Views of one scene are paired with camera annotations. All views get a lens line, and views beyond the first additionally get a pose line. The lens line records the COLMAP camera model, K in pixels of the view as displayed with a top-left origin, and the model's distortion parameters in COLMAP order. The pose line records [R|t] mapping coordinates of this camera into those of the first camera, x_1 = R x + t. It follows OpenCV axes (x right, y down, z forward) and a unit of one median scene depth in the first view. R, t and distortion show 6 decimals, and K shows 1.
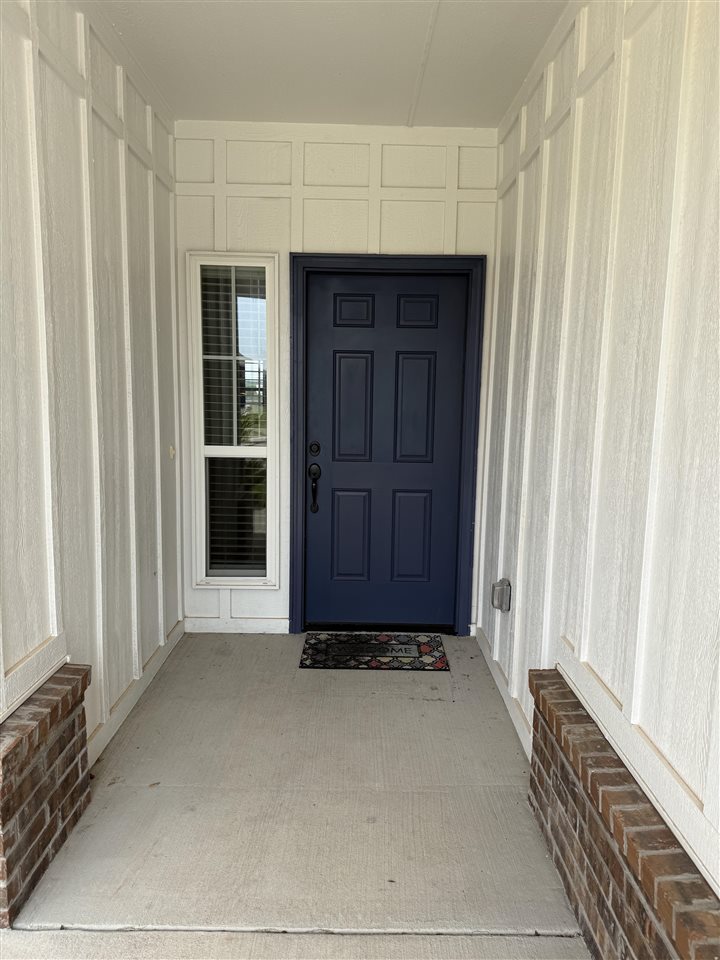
lens RADIAL K [[669.6, 0, 358.5], [0, 669.6, 479.9], [0, 0, 1]] dist [0.093843, -0.127236]
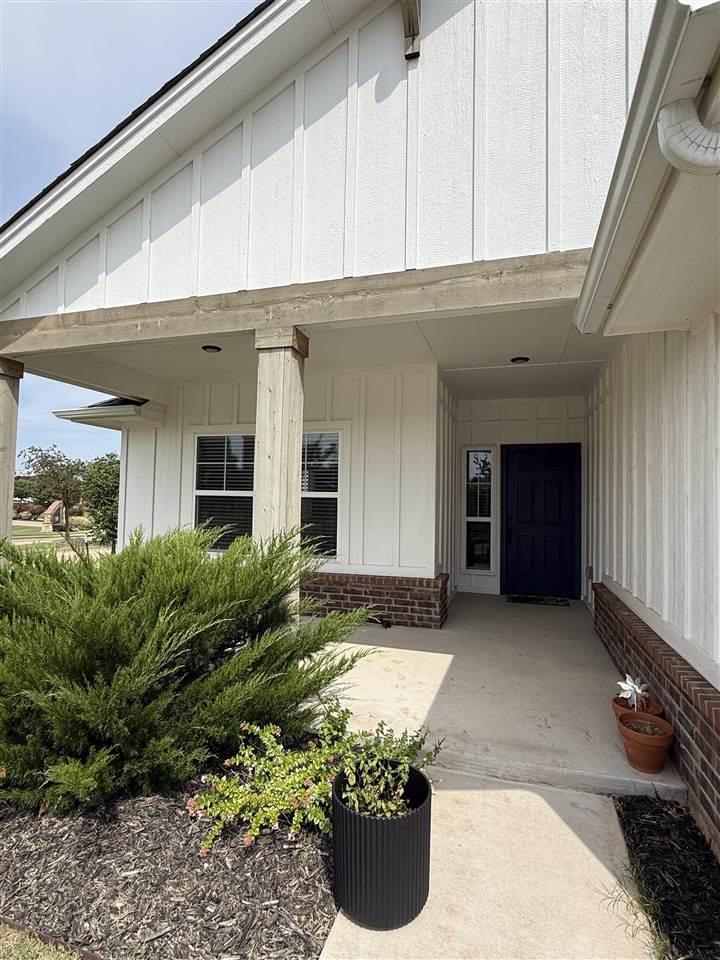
lens RADIAL K [[482.1, 0, 360.0], [0, 482.1, 480.0], [0, 0, 1]] dist [0.001239, 0.000132]
pose [[0.950400, -0.013844, -0.310723, -0.037934], [-0.042784, 0.983693, -0.174691, 0.154469], [0.308075, 0.179320, 0.934309, -0.902855]]
